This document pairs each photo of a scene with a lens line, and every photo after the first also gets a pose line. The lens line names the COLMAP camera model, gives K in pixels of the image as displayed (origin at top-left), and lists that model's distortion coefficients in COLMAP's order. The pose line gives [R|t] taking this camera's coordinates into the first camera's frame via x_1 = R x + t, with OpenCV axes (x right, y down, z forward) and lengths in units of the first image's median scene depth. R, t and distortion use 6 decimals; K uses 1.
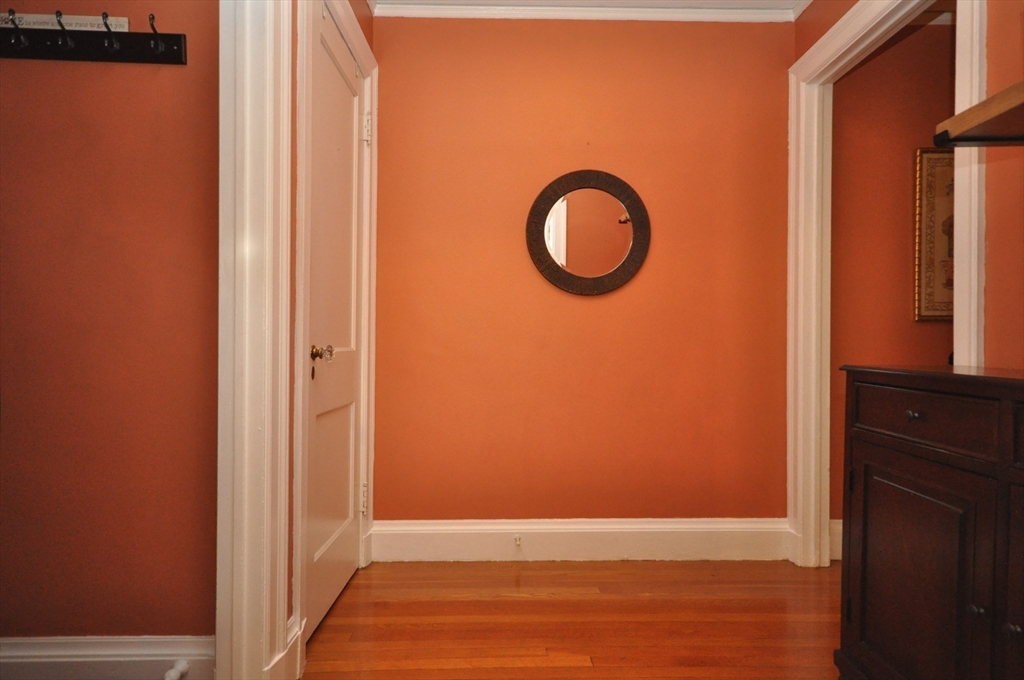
lens RADIAL K [[613.4, 0, 506.8], [0, 613.4, 342.9], [0, 0, 1]] dist [0.013329, -0.004113]
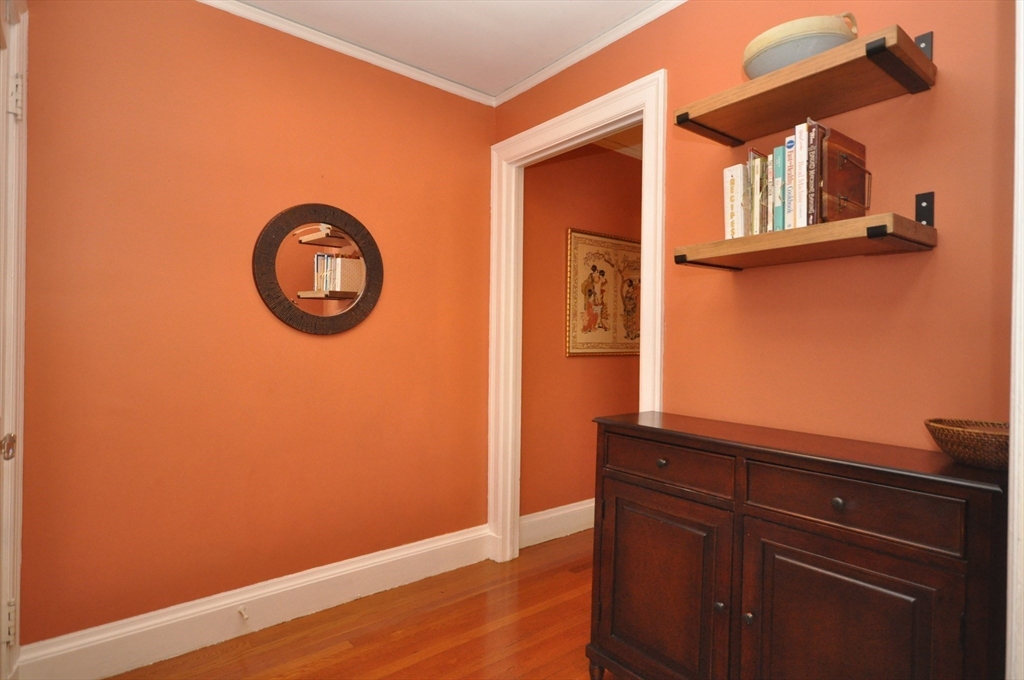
lens RADIAL K [[553.9, 0, 514.5], [0, 553.9, 338.0], [0, 0, 1]] dist [0.006054, -0.000358]
pose [[0.775106, 0.004726, 0.631814, -0.185691], [-0.010424, 0.999932, 0.005308, -0.081546], [-0.631746, -0.010701, 0.775102, 0.139667]]
